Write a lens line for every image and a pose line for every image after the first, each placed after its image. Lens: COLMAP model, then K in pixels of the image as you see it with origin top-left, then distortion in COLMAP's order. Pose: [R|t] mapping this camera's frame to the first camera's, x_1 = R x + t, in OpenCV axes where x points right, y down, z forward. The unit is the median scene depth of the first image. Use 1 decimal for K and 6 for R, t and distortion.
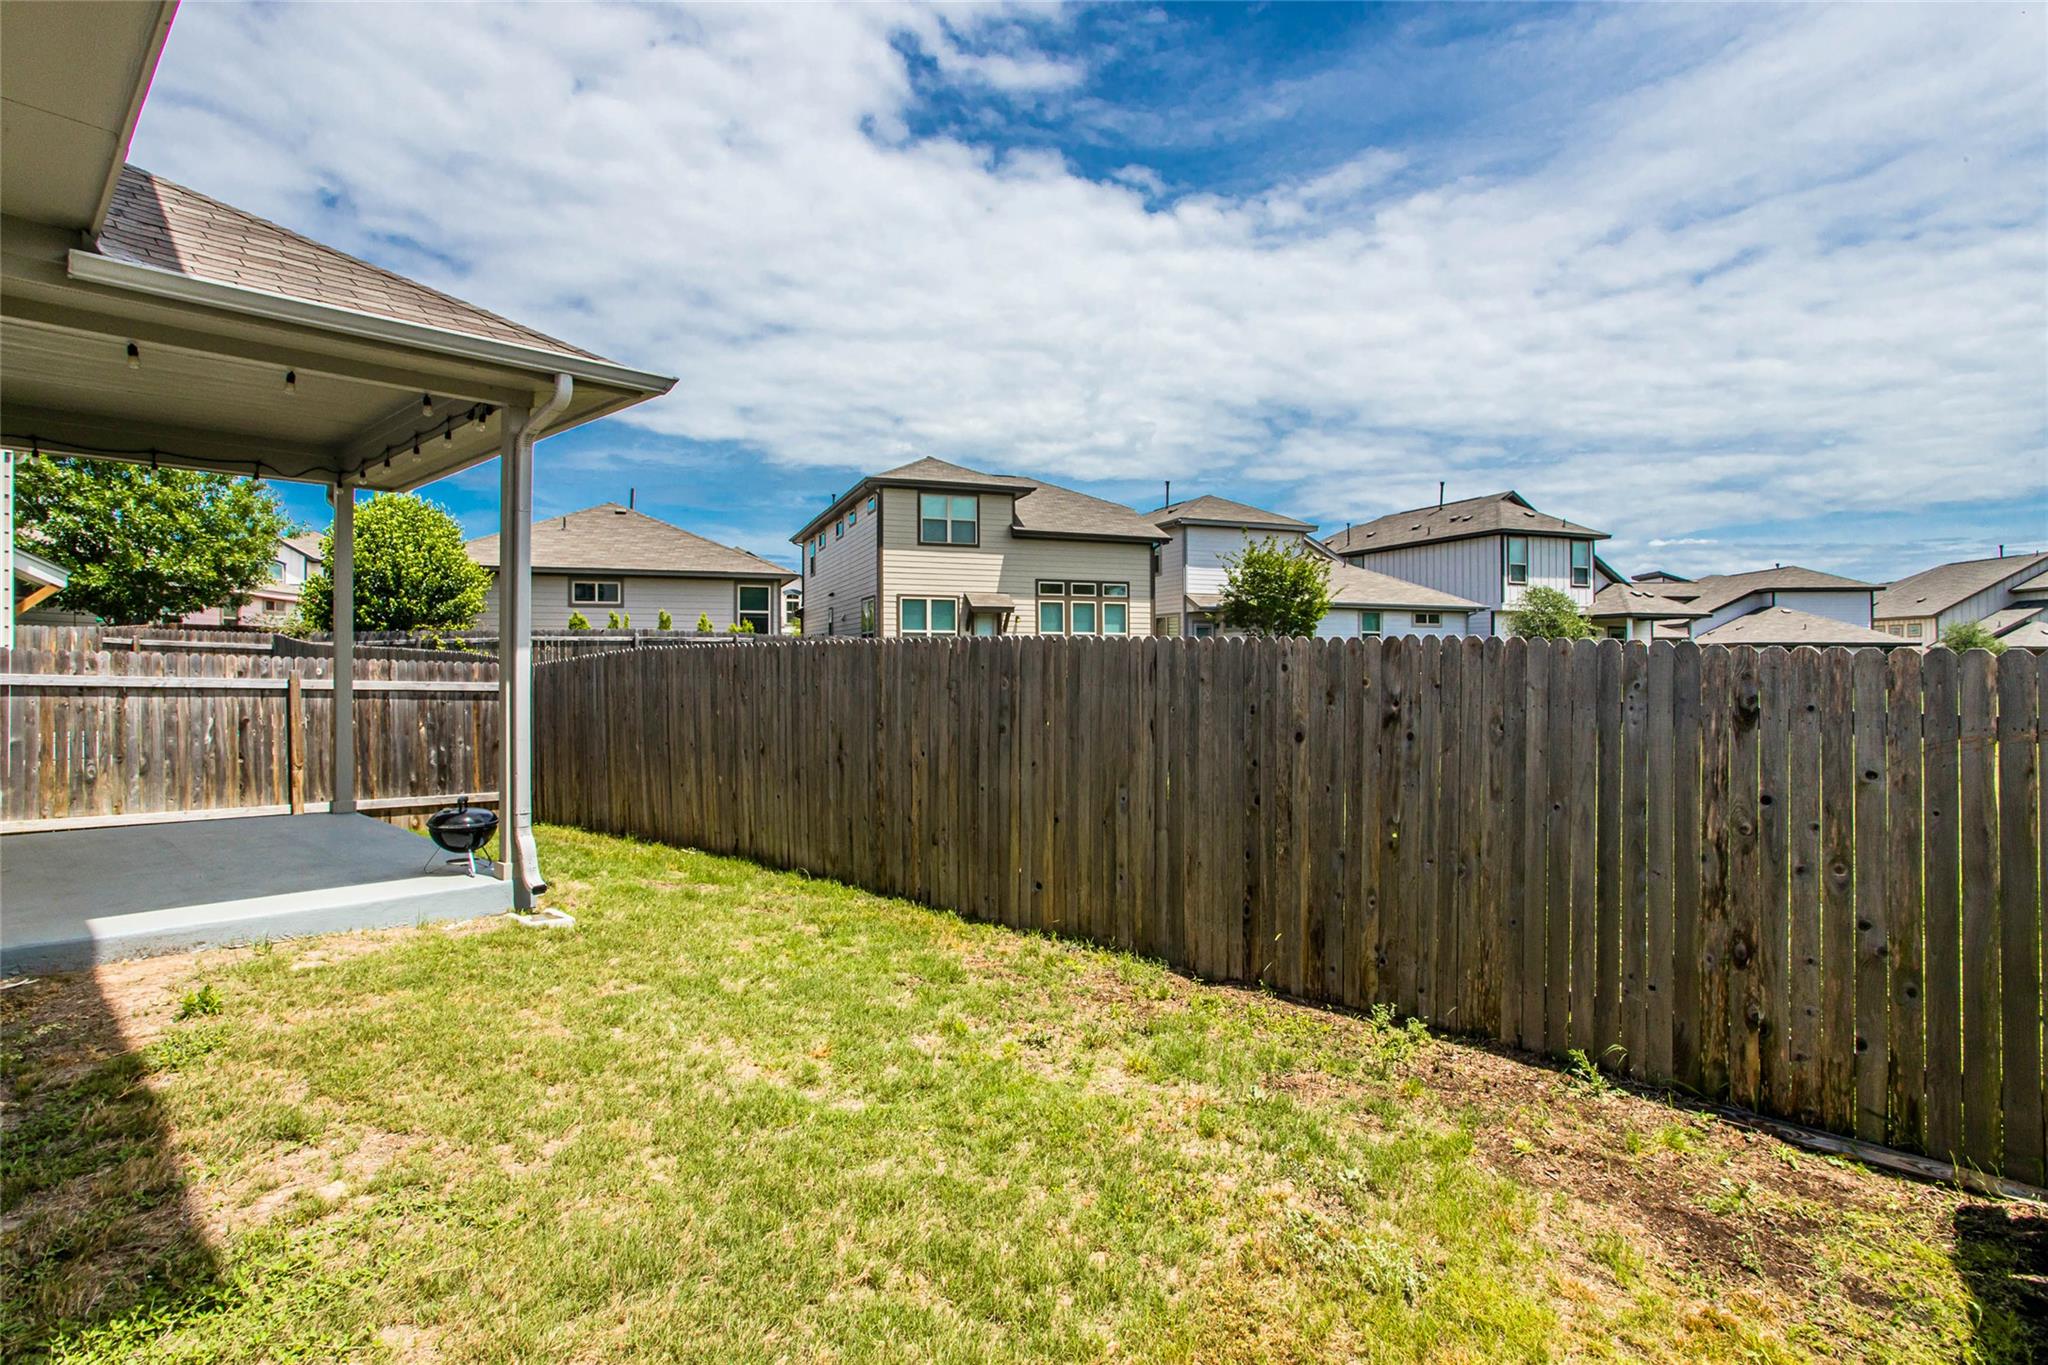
lens RADIAL K [[991.1, 0, 1026.6], [0, 991.1, 663.9], [0, 0, 1]] dist [-0.001773, -0.000016]
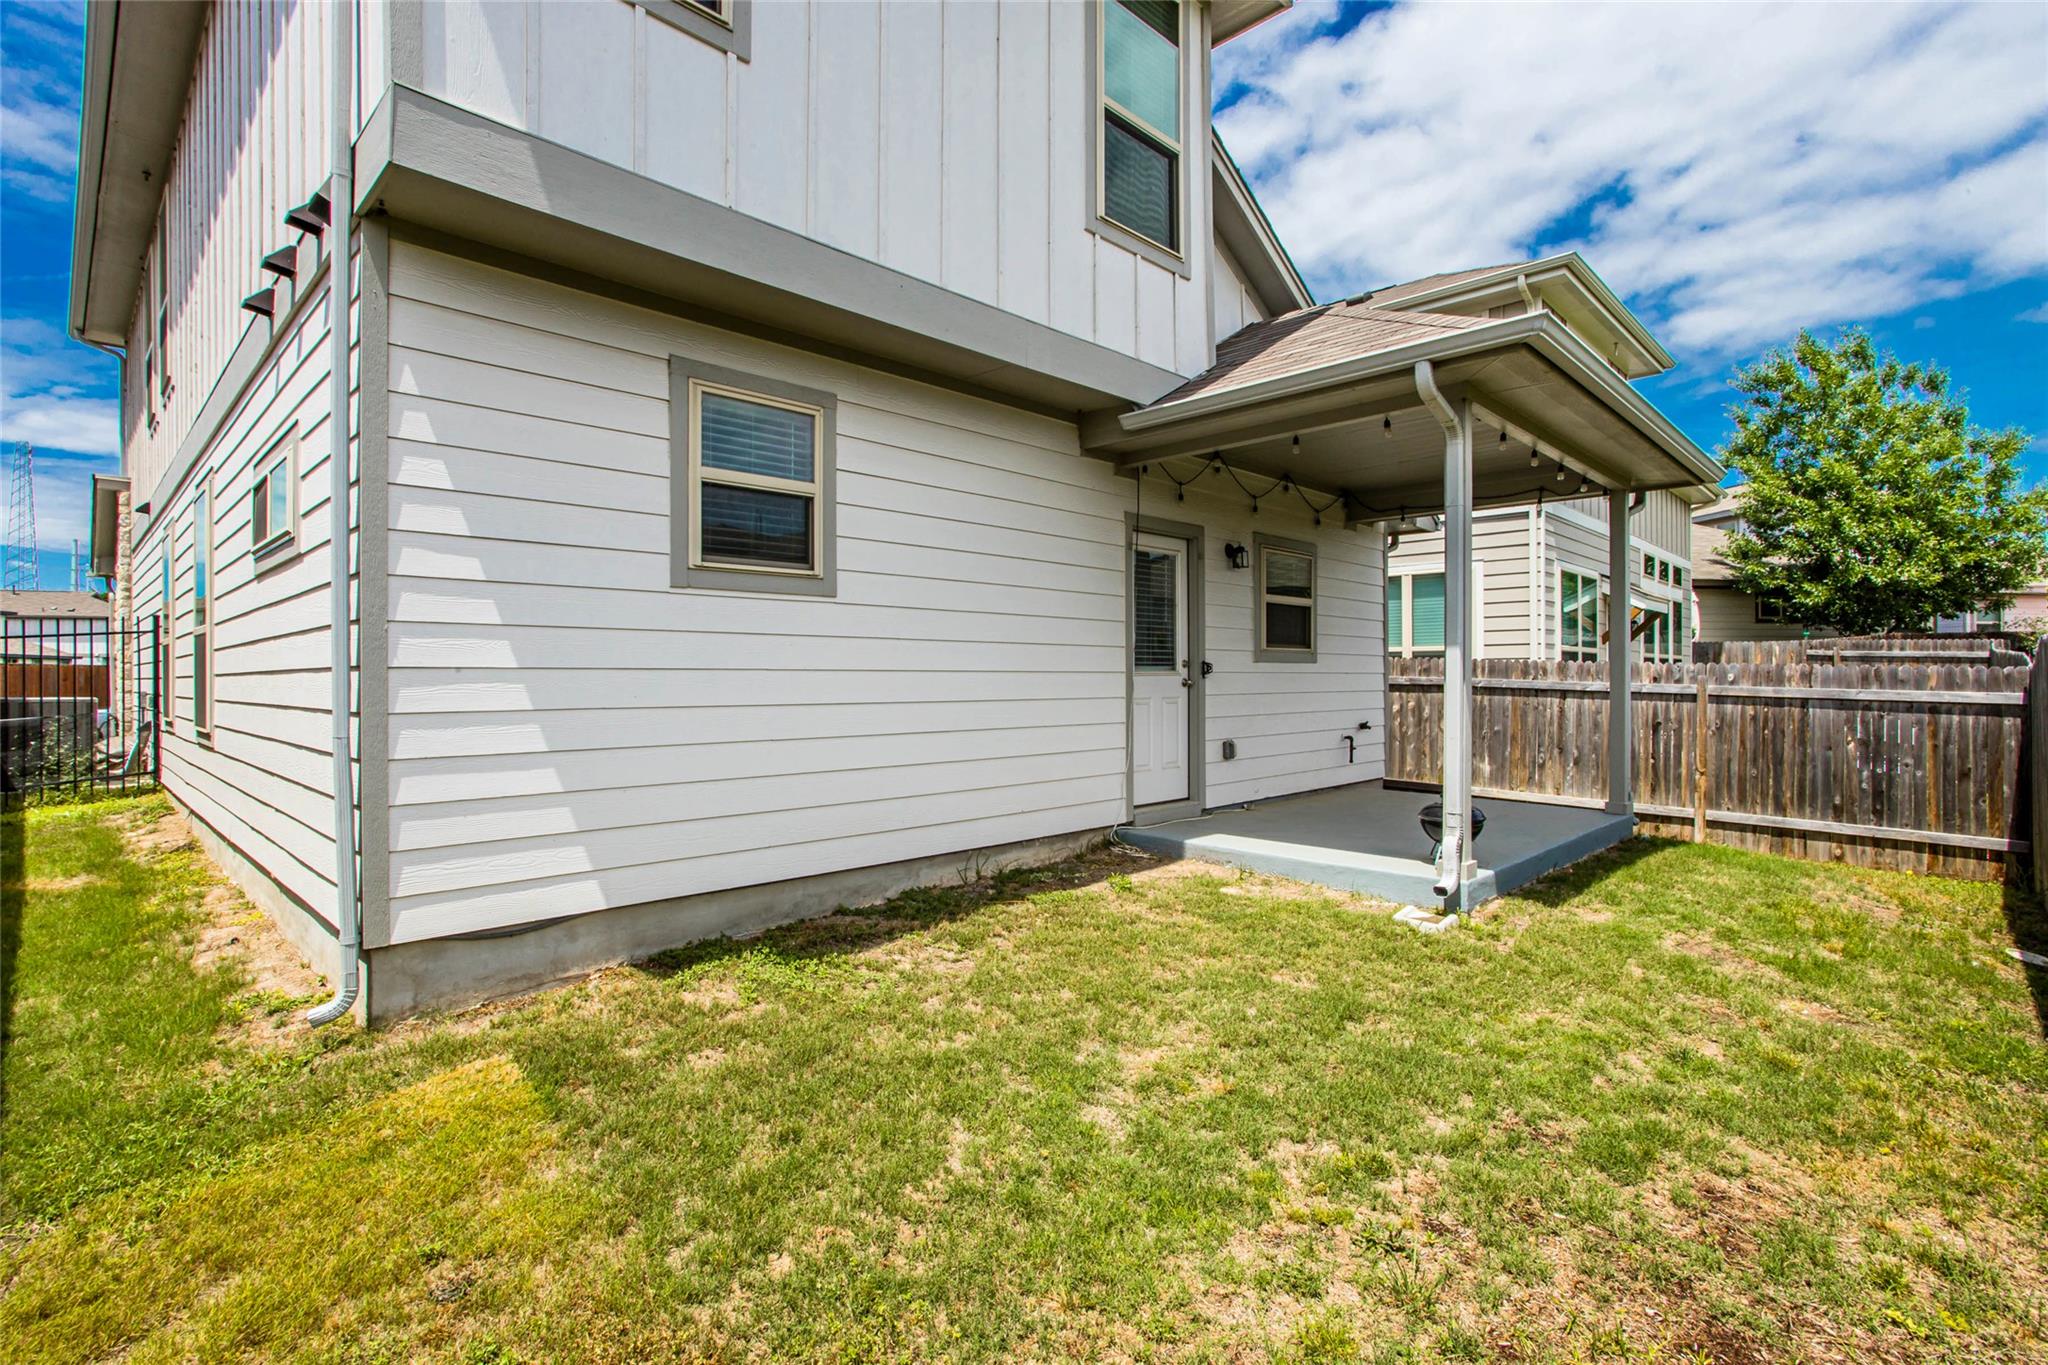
lens RADIAL K [[991.1, 0, 1020.3], [0, 991.1, 688.3], [0, 0, 1]] dist [-0.001773, -0.000016]
pose [[-0.025615, 0.005149, -0.999659, 0.263559], [0.003460, 0.999981, 0.005062, 0.010886], [0.999666, -0.003329, -0.025632, 0.317588]]
